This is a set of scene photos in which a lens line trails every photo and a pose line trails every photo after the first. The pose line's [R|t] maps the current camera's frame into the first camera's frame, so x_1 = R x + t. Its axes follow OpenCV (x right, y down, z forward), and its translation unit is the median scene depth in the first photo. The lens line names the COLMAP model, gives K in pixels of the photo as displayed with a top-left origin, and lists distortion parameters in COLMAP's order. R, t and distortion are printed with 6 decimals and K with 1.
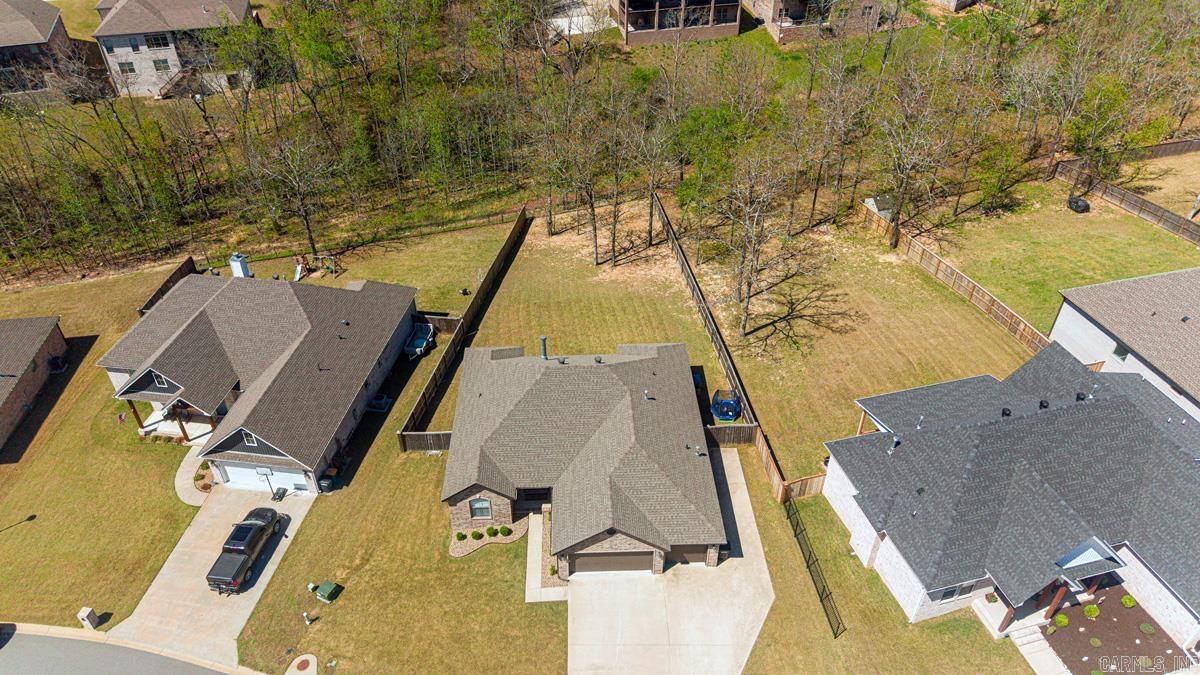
lens RADIAL K [[808.5, 0, 594.9], [0, 808.5, 337.8], [0, 0, 1]] dist [0.025680, -0.045465]
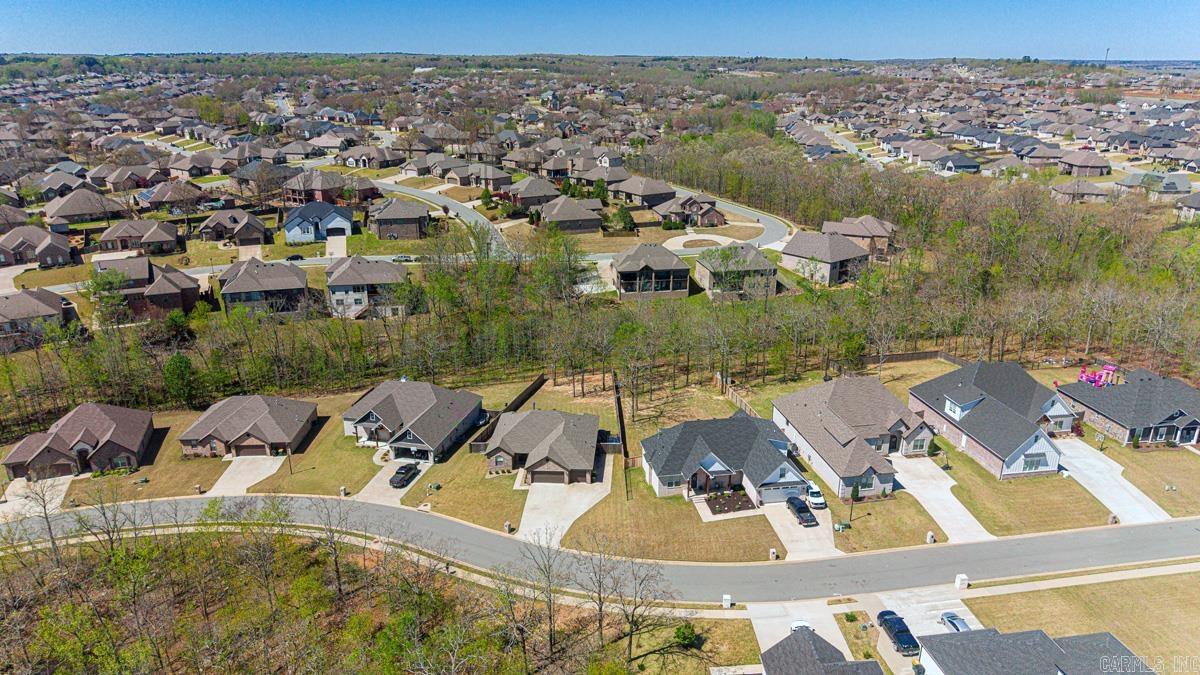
lens RADIAL K [[804.9, 0, 598.3], [0, 804.9, 334.9], [0, 0, 1]] dist [0.032134, -0.044346]
pose [[0.995528, 0.030996, -0.089236, 0.240018], [-0.057814, 0.946980, -0.316047, 0.396398], [0.074708, 0.319793, 0.944537, -0.930948]]
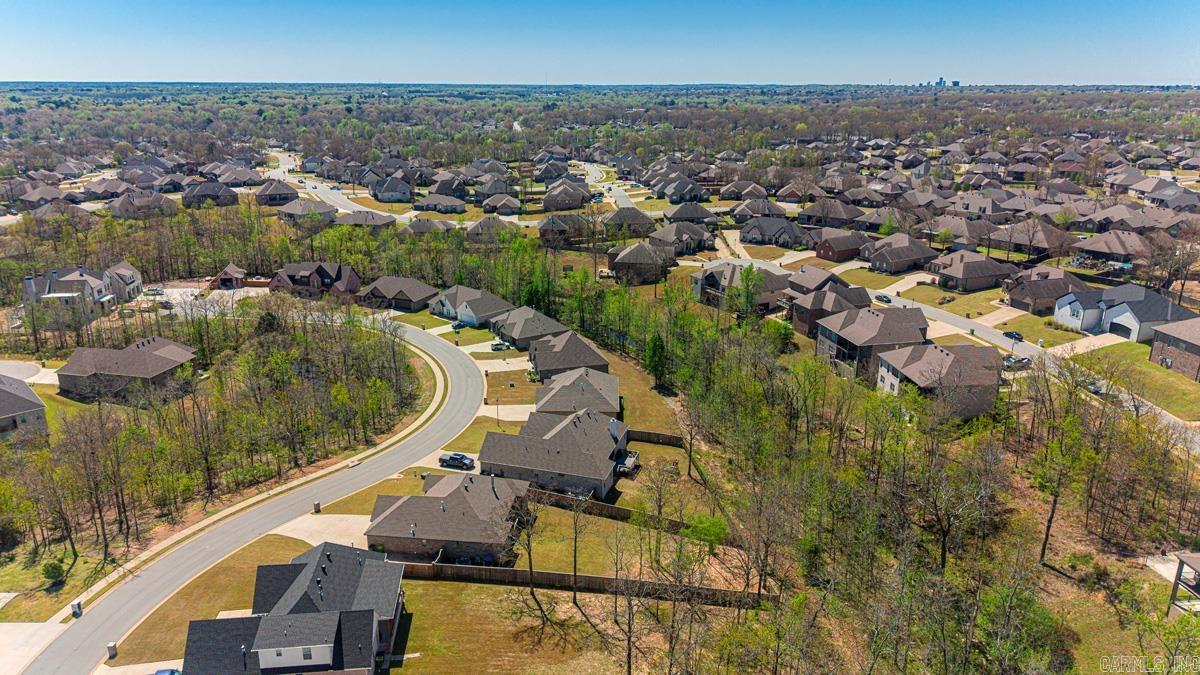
lens RADIAL K [[804.9, 0, 598.3], [0, 804.9, 334.9], [0, 0, 1]] dist [0.032134, -0.044346]
pose [[-0.152179, 0.294762, -0.943375, 1.243856], [-0.606257, 0.725991, 0.324637, -0.788852], [0.780573, 0.621331, 0.068221, 0.619909]]
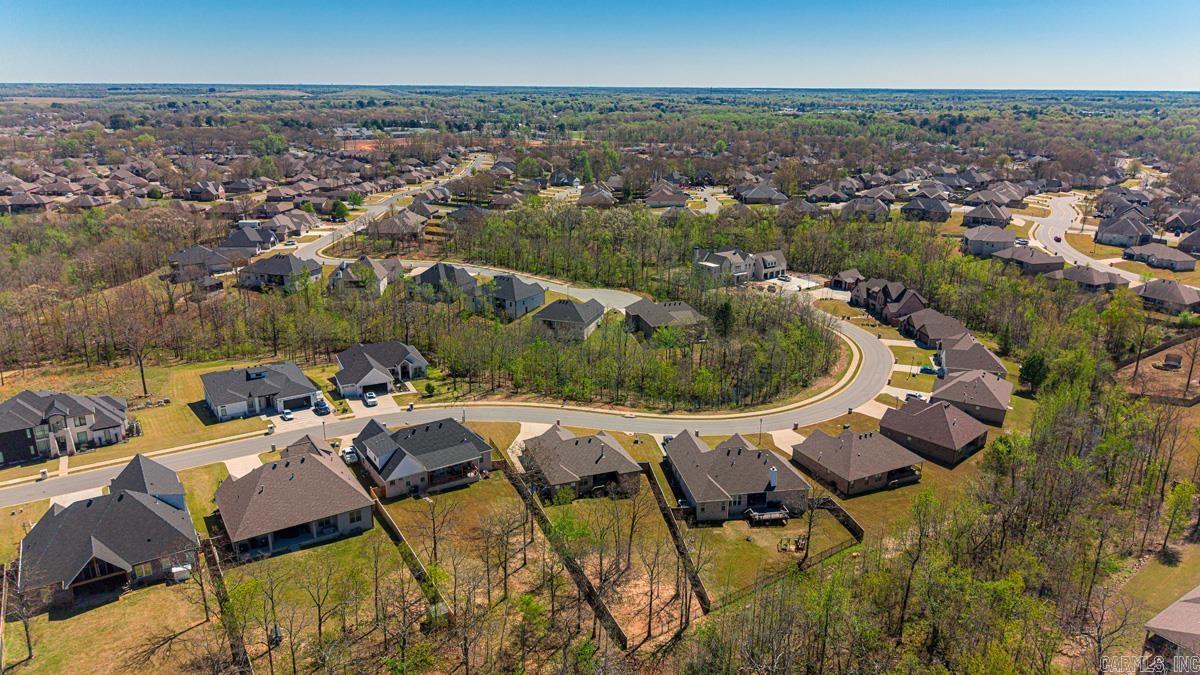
lens RADIAL K [[804.9, 0, 598.3], [0, 804.9, 334.9], [0, 0, 1]] dist [0.032134, -0.044346]
pose [[-0.949238, 0.086365, -0.302469, 0.498604], [-0.197443, 0.584963, 0.786660, -1.594351], [0.244873, 0.806449, -0.538217, 1.514374]]
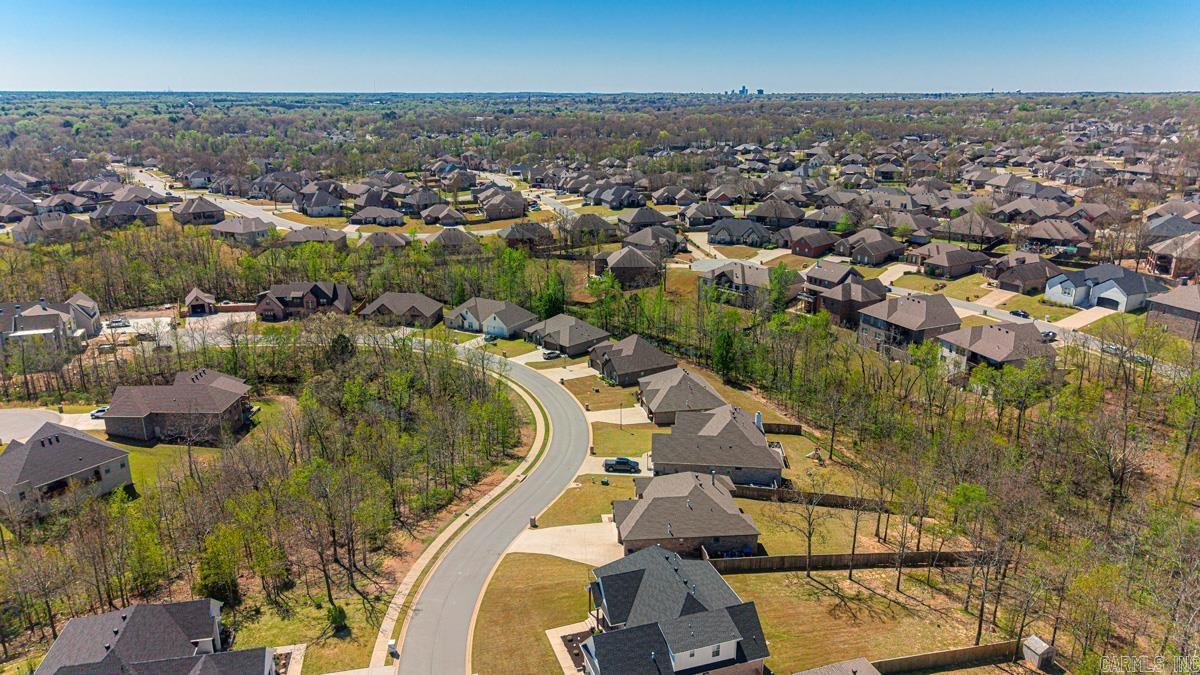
lens RADIAL K [[804.9, 0, 598.3], [0, 804.9, 334.9], [0, 0, 1]] dist [0.032134, -0.044346]
pose [[0.065327, 0.288821, -0.955152, 1.324370], [-0.611691, 0.767855, 0.190350, -0.358687], [0.788395, 0.571823, 0.226831, 0.059919]]
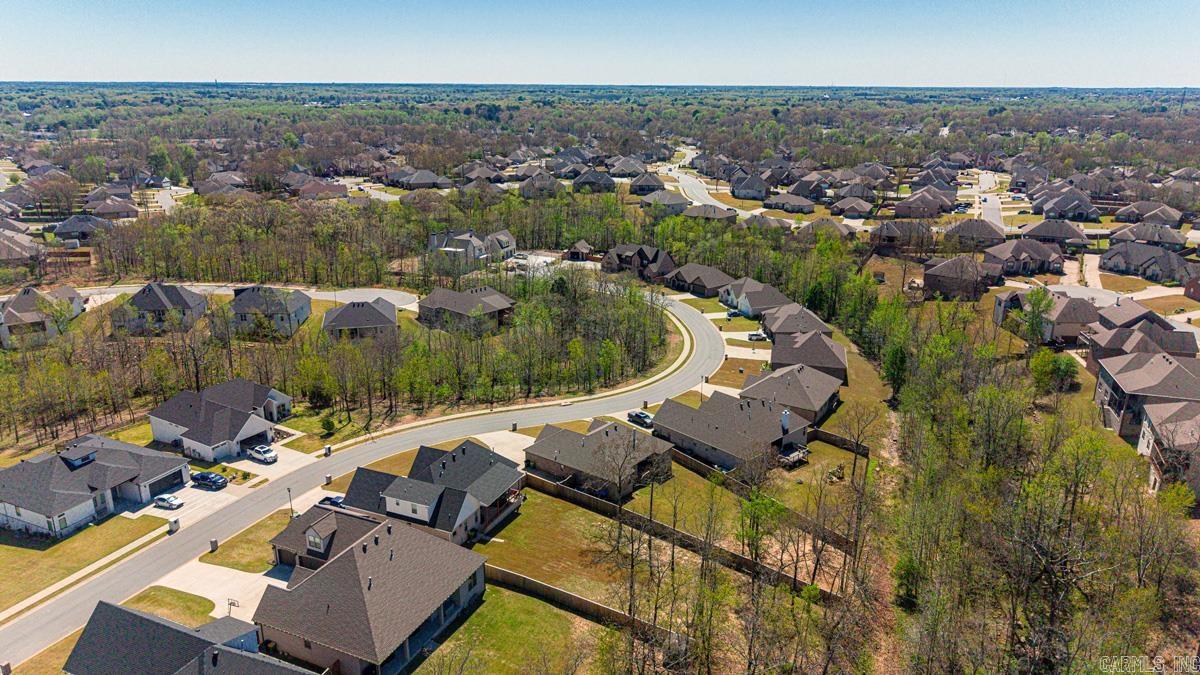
lens RADIAL K [[798.3, 0, 600.0], [0, 798.3, 337.5], [0, 0, 1]] dist [0.084612, -0.115540]
pose [[-0.624886, 0.232724, -0.745223, 1.209788], [-0.480134, 0.638129, 0.601883, -1.107549], [0.615621, 0.733915, -0.287019, 1.029376]]
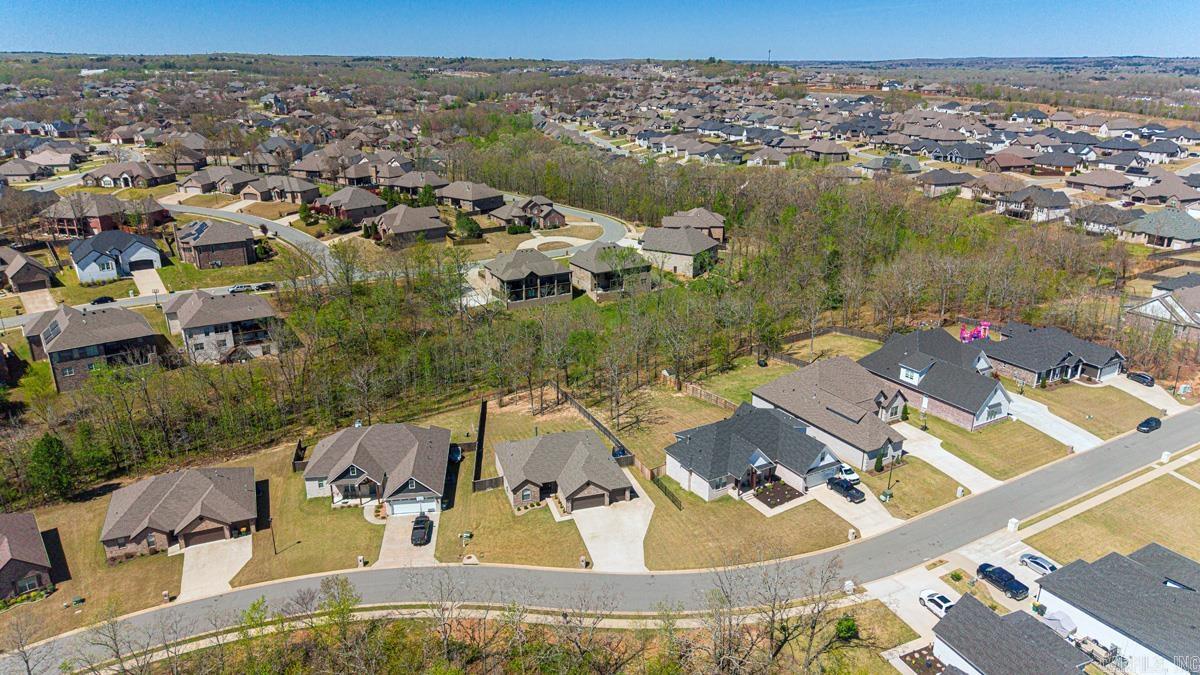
lens RADIAL K [[804.9, 0, 598.3], [0, 804.9, 334.9], [0, 0, 1]] dist [0.032134, -0.044346]
pose [[0.965719, -0.083702, 0.245725, -0.305836], [0.157682, 0.941091, -0.299137, 0.326962], [-0.206211, 0.327629, 0.922028, -0.845727]]
